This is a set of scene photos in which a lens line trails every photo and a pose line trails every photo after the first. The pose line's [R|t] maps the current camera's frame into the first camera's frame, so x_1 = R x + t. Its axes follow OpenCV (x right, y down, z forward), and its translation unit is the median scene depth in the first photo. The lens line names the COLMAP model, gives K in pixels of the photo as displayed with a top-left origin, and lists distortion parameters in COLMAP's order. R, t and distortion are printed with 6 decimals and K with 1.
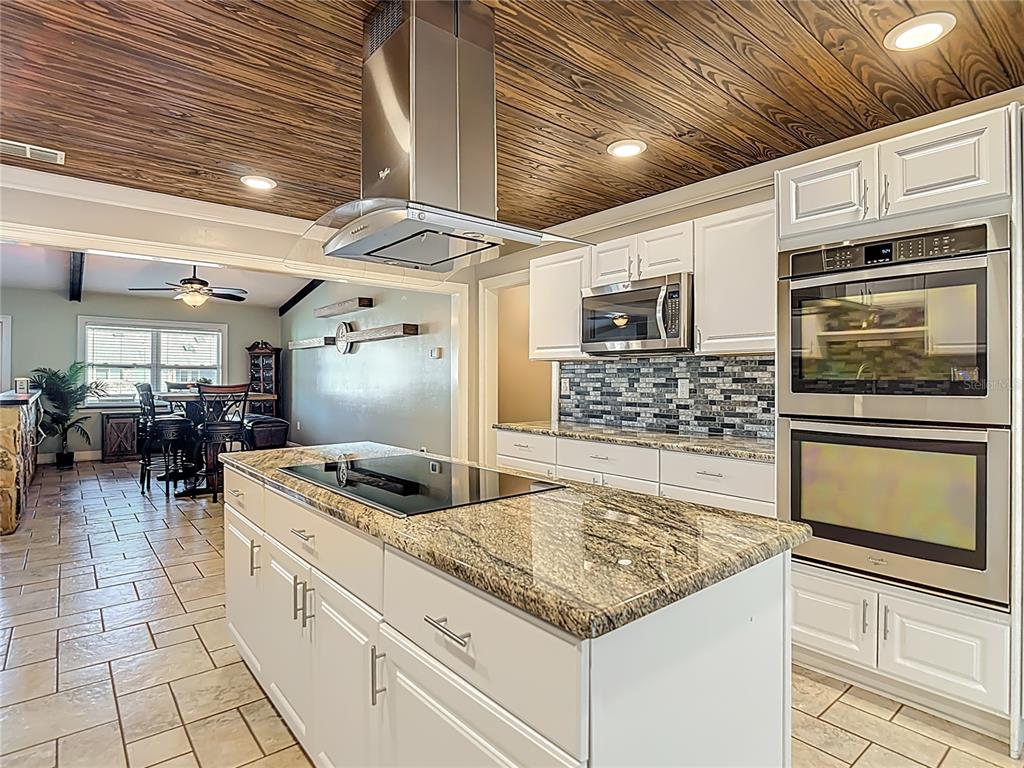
lens RADIAL K [[549.0, 0, 512.3], [0, 549.0, 379.2], [0, 0, 1]] dist [-0.003811, -0.006419]
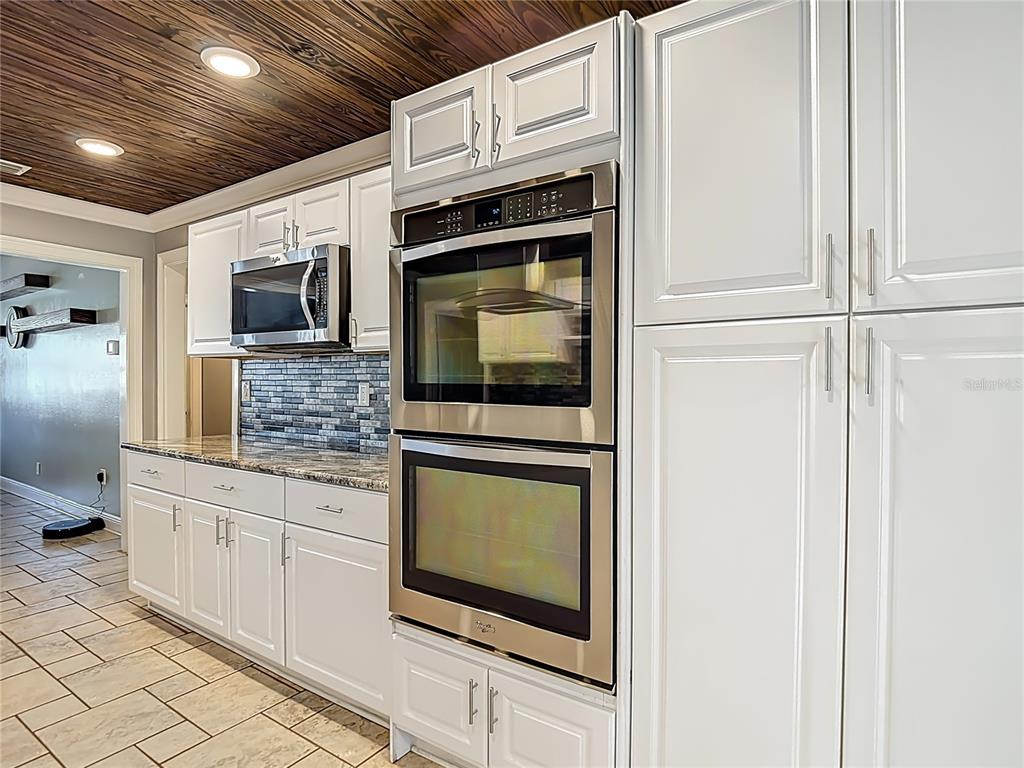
lens RADIAL K [[549.0, 0, 508.7], [0, 549.0, 388.0], [0, 0, 1]] dist [-0.003811, -0.006419]
pose [[0.961967, 0.003351, 0.273145, 0.297438], [-0.005788, 0.999950, 0.008118, 0.000233], [-0.273104, -0.009390, 0.961939, 0.165966]]
